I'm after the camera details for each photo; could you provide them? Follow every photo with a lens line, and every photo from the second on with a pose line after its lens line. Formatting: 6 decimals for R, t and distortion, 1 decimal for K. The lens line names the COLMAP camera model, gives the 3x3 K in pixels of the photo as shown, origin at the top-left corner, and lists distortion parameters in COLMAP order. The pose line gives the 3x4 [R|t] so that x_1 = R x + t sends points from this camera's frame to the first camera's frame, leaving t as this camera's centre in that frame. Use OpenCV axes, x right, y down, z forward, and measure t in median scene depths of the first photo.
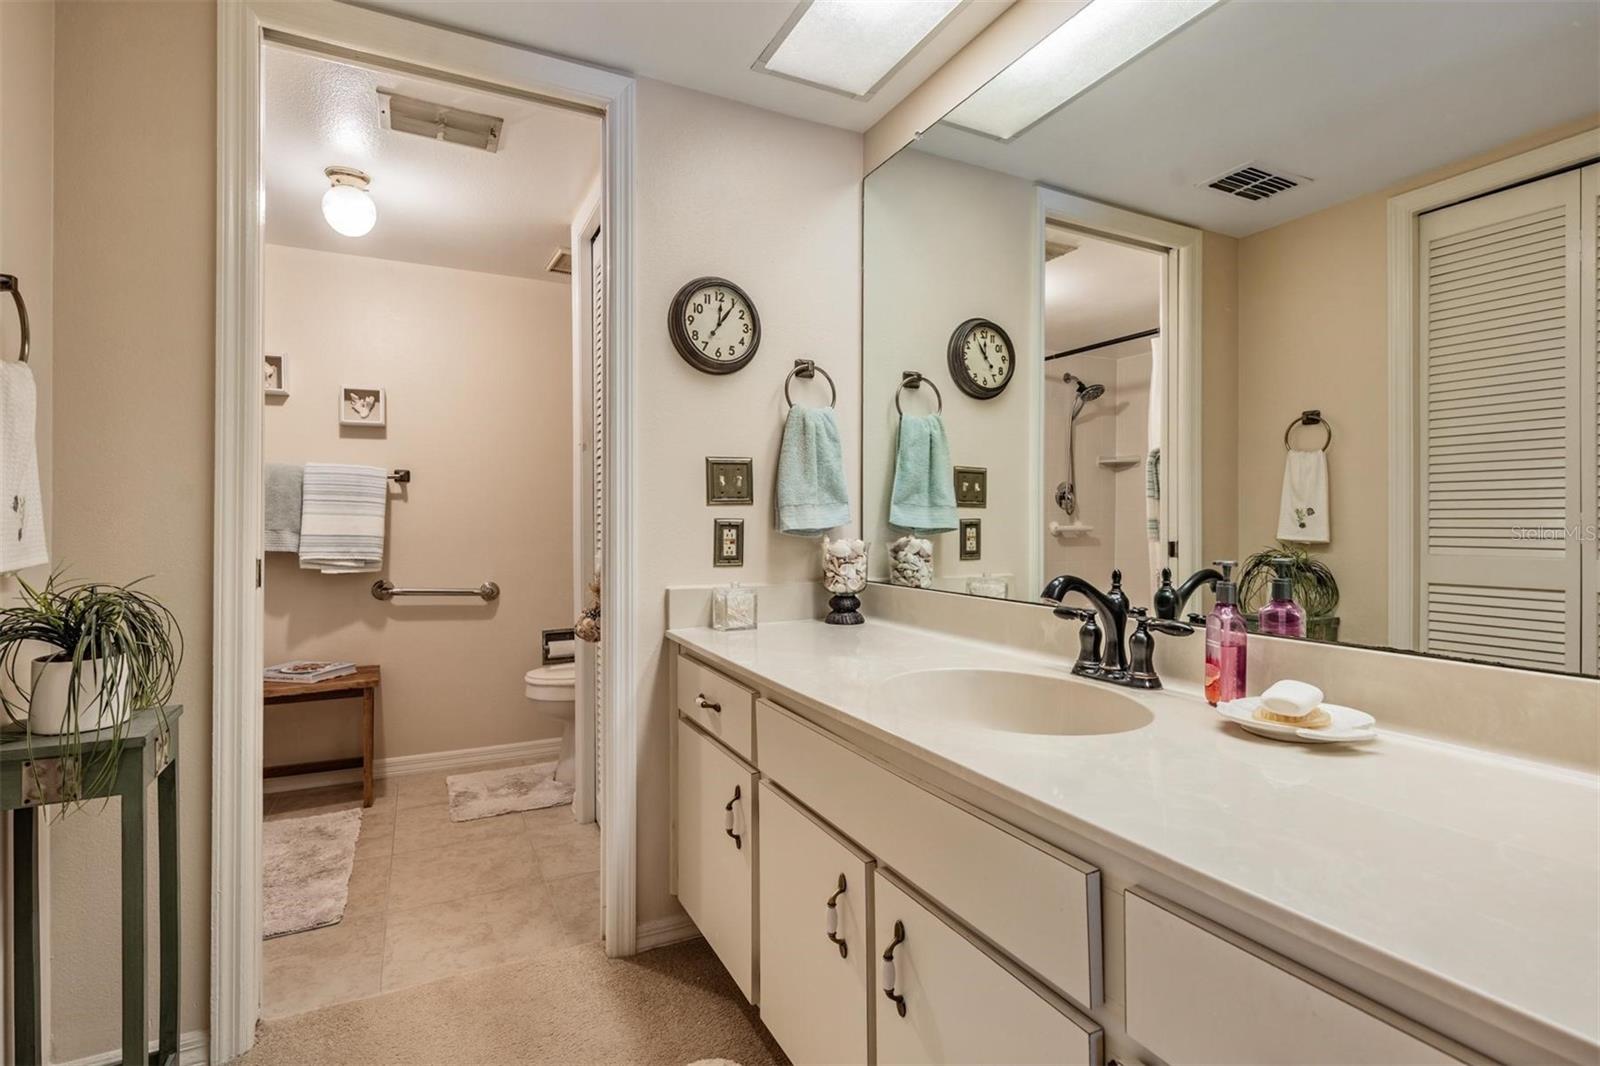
lens RADIAL K [[772.7, 0, 799.9], [0, 772.7, 523.4], [0, 0, 1]] dist [0.001034, -0.001479]
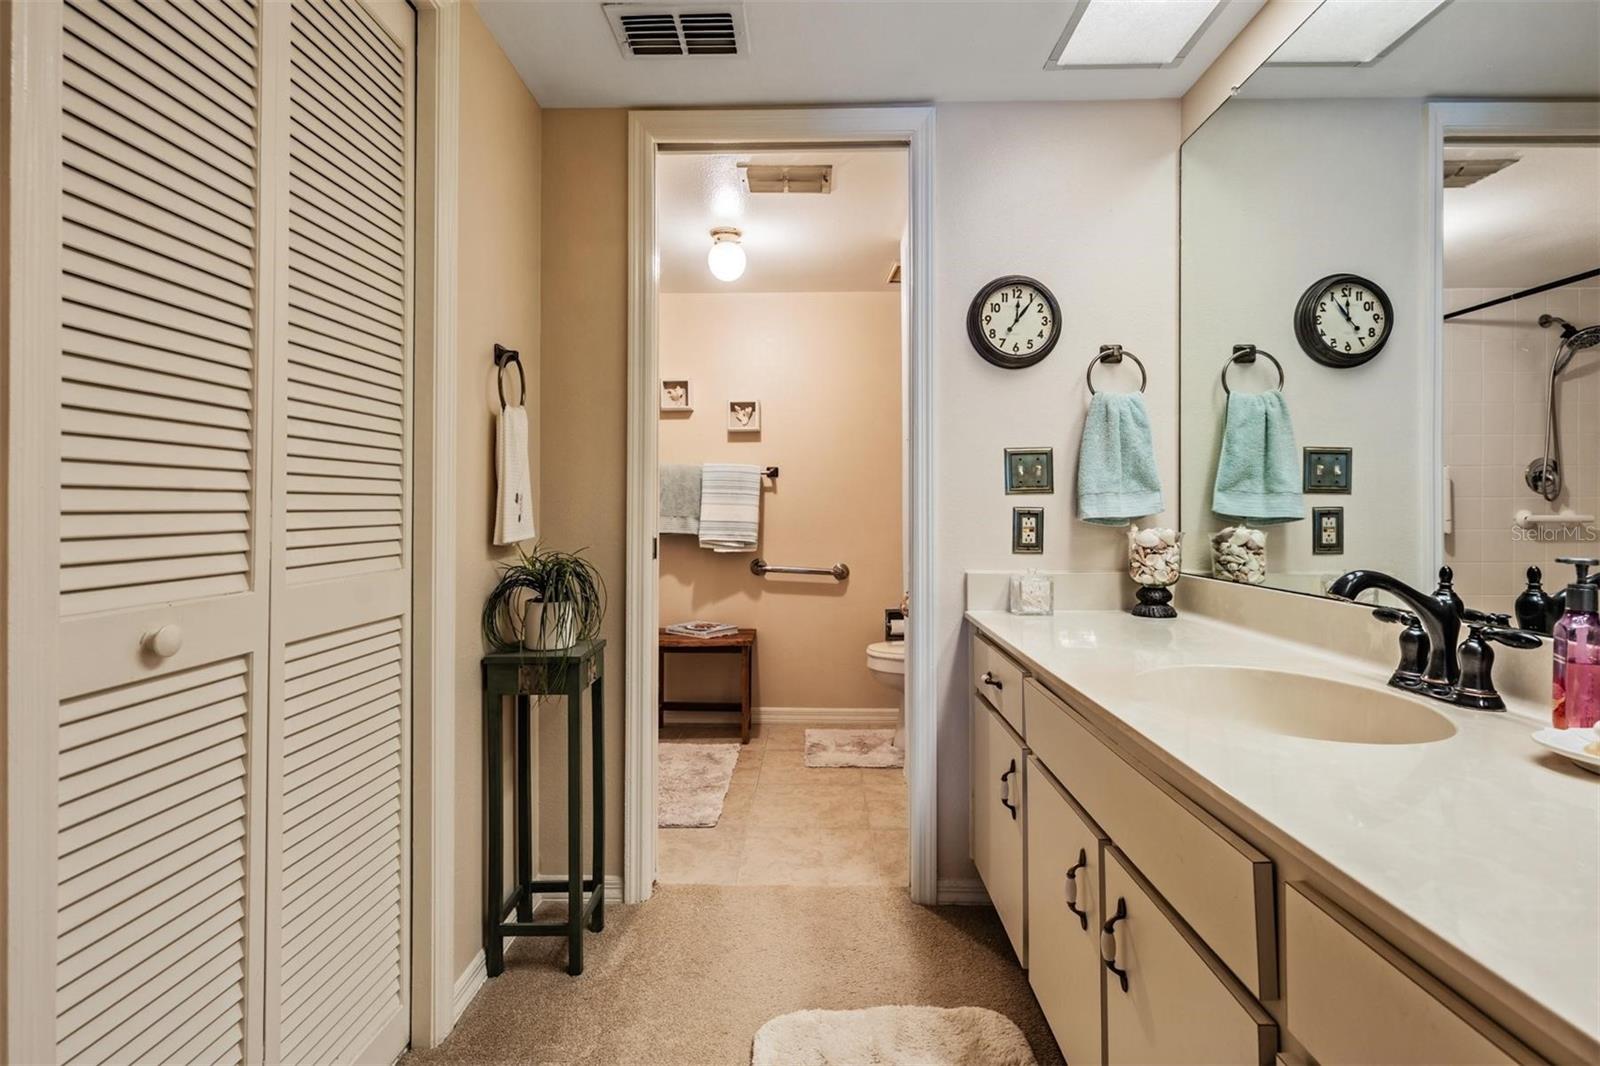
lens RADIAL K [[799.9, 0, 803.2], [0, 799.9, 512.1], [0, 0, 1]] dist [0.001313, -0.000249]
pose [[0.878363, 0.000676, -0.477995, 0.146770], [-0.000822, 1.000000, -0.000096, 0.000619], [0.477994, 0.000477, 0.878363, -0.077200]]
